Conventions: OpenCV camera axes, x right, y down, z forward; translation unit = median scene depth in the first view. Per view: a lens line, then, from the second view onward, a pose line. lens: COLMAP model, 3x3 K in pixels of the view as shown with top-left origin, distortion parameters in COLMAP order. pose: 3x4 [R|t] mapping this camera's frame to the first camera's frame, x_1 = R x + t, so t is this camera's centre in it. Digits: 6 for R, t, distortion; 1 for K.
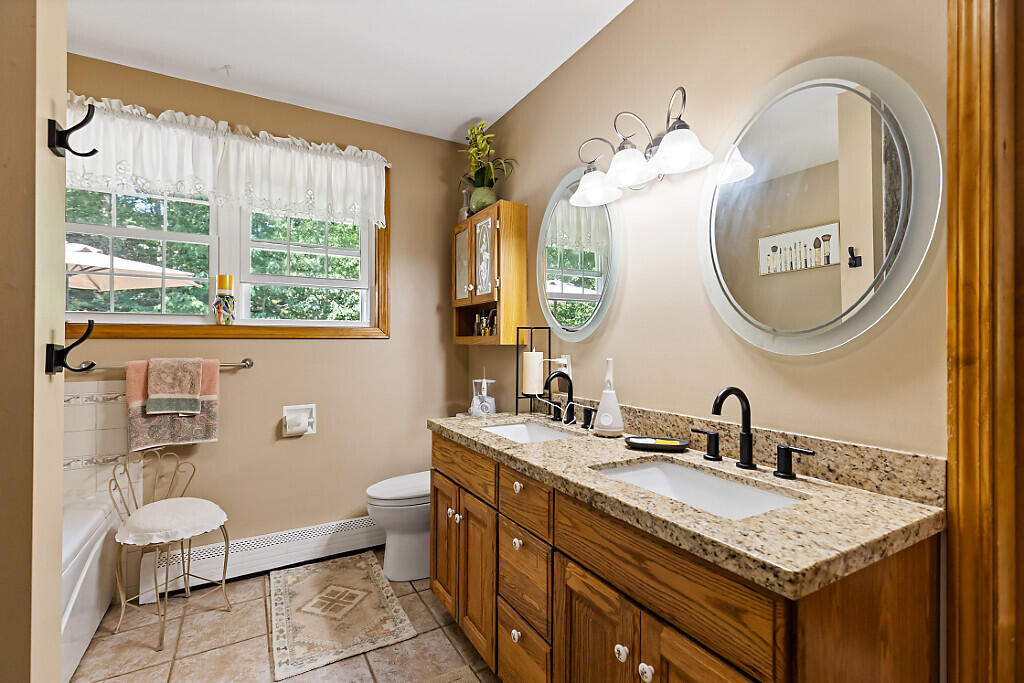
lens RADIAL K [[467.4, 0, 509.0], [0, 467.4, 327.7], [0, 0, 1]] dist [0.006158, 0.000198]
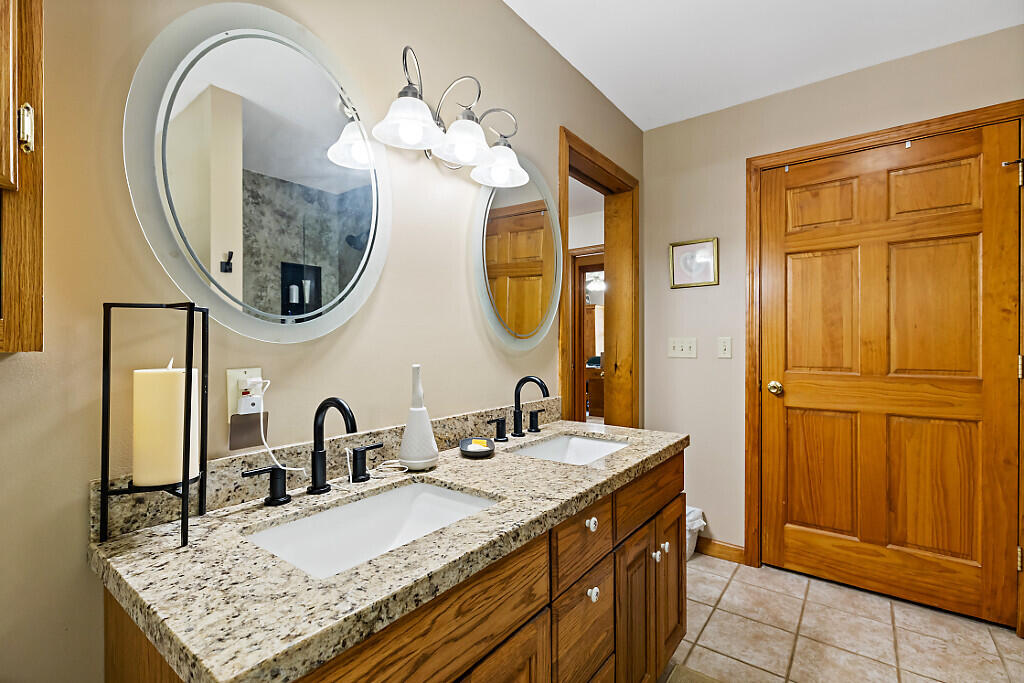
lens RADIAL K [[465.1, 0, 510.4], [0, 465.1, 326.1], [0, 0, 1]] dist [0.002915, -0.000414]
pose [[-0.387520, 0.024611, 0.921533, -0.671995], [-0.026256, 0.998943, -0.037719, 0.034645], [-0.921487, -0.038812, -0.386465, 1.452648]]
